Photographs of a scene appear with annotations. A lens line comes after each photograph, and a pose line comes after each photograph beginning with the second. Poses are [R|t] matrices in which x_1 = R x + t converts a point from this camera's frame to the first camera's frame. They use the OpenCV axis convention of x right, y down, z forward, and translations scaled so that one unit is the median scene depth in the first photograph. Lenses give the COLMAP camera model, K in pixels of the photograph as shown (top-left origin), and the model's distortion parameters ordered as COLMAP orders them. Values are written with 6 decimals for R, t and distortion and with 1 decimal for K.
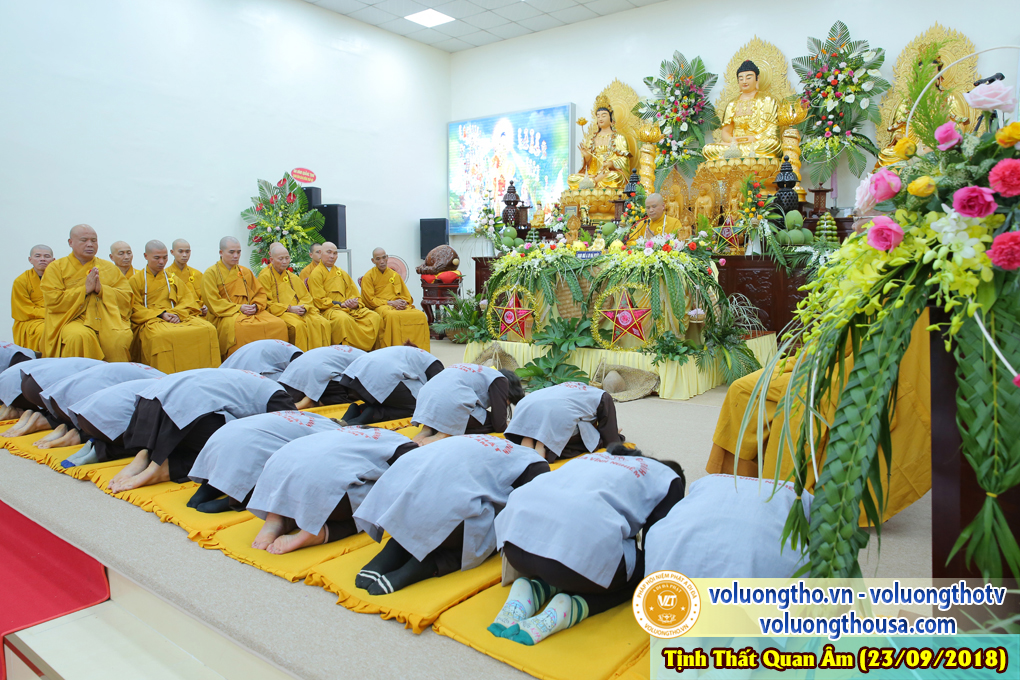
lens RADIAL K [[695.6, 0, 510.0], [0, 695.6, 340.0], [0, 0, 1]] dist [-0.112876, 0.089972]
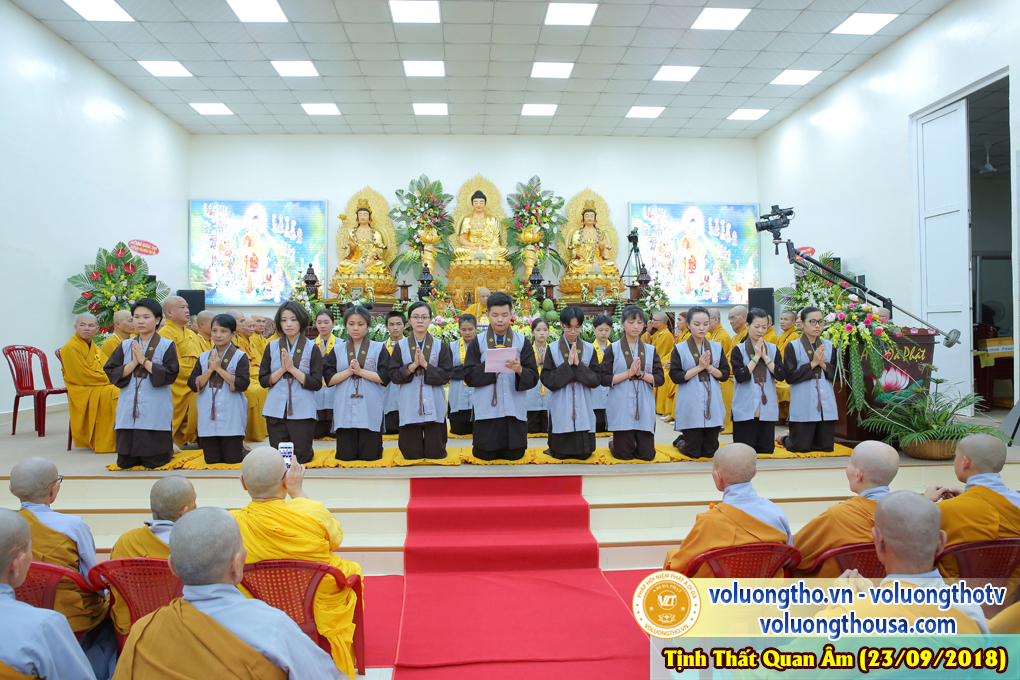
lens RADIAL K [[707.3, 0, 510.0], [0, 707.3, 340.0], [0, 0, 1]] dist [-0.119058, 0.093043]
pose [[0.761135, -0.004973, 0.648575, -0.556673], [0.068877, 0.994936, -0.073202, 0.013976], [-0.644926, 0.100388, 0.757623, -0.132884]]
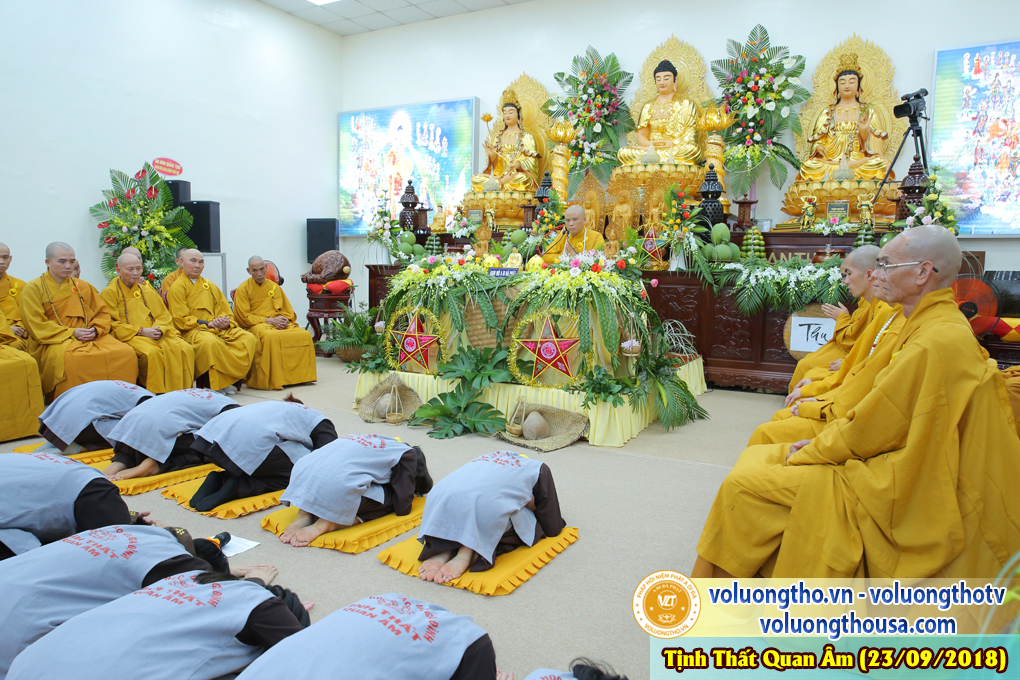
lens RADIAL K [[695.6, 0, 510.0], [0, 695.6, 340.0], [0, 0, 1]] dist [-0.112876, 0.089972]
pose [[0.988156, 0.000652, 0.153453, -0.007200], [-0.001506, 0.999984, 0.005446, -0.028607], [-0.153447, -0.005612, 0.988141, 0.095662]]
